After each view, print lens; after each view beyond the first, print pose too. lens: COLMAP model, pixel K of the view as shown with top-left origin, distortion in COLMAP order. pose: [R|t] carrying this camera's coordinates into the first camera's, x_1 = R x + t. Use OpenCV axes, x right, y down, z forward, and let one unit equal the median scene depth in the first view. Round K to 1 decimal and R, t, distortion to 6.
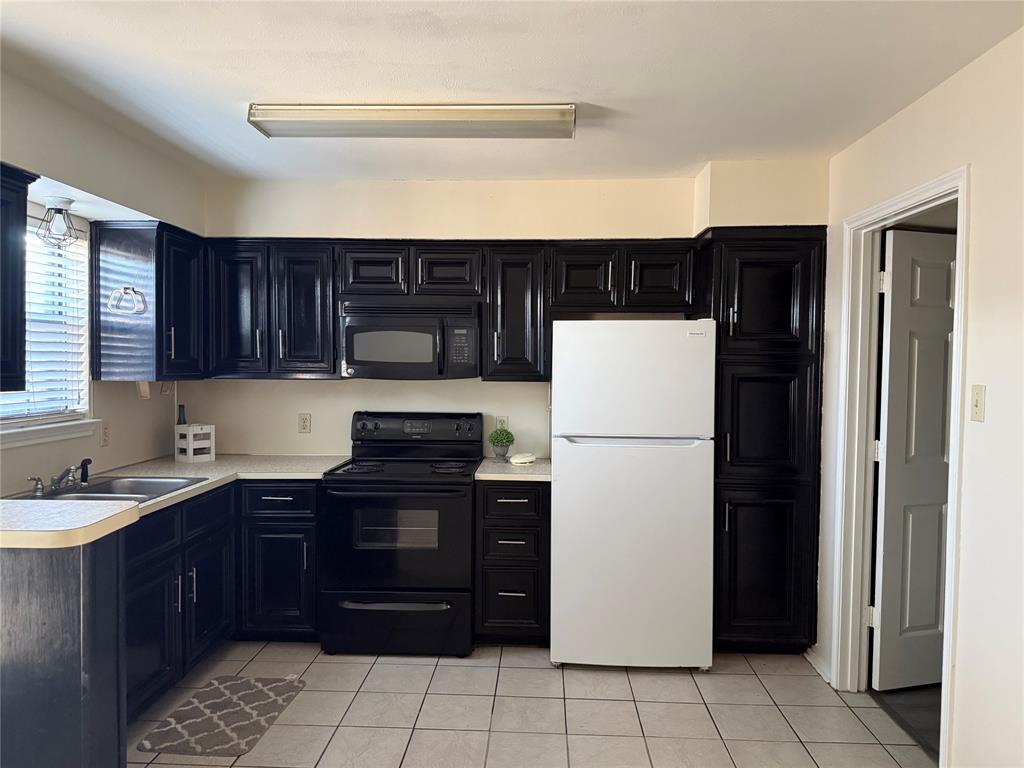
lens RADIAL K [[727.0, 0, 511.6], [0, 727.0, 384.4], [0, 0, 1]] dist [0.057269, -0.052684]
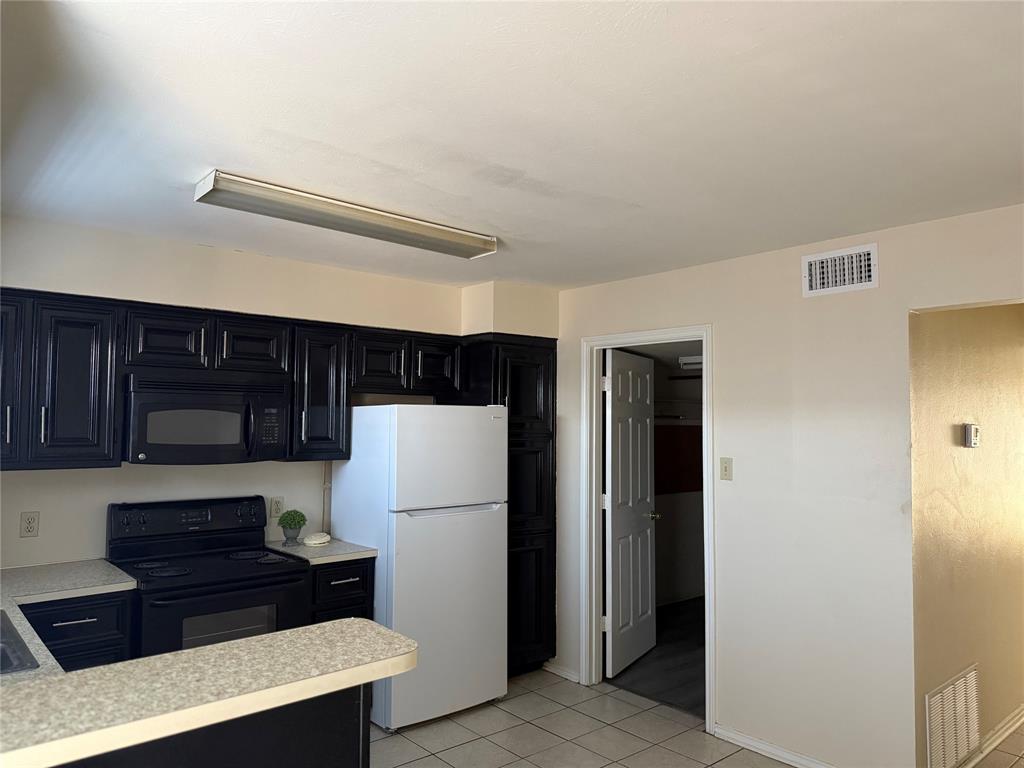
lens RADIAL K [[727.0, 0, 502.4], [0, 727.0, 388.2], [0, 0, 1]] dist [0.057269, -0.052684]
pose [[0.727057, 0.033480, 0.685760, -0.557143], [0.025844, 0.996768, -0.076064, -0.022768], [-0.686090, 0.073026, 0.723842, 0.098501]]
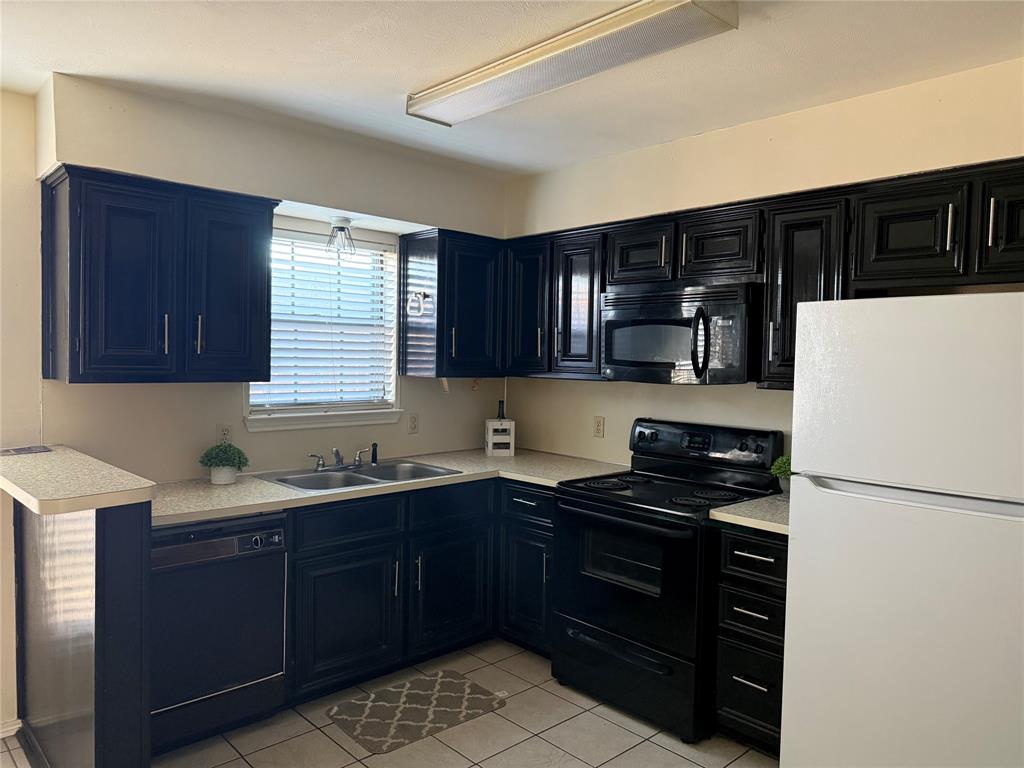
lens RADIAL K [[727.0, 0, 514.4], [0, 727.0, 378.6], [0, 0, 1]] dist [0.057269, -0.052684]
pose [[0.720540, 0.023990, -0.692998, 0.338639], [-0.032413, 0.999474, 0.000899, -0.006988], [0.692655, 0.021815, 0.720939, 0.310315]]
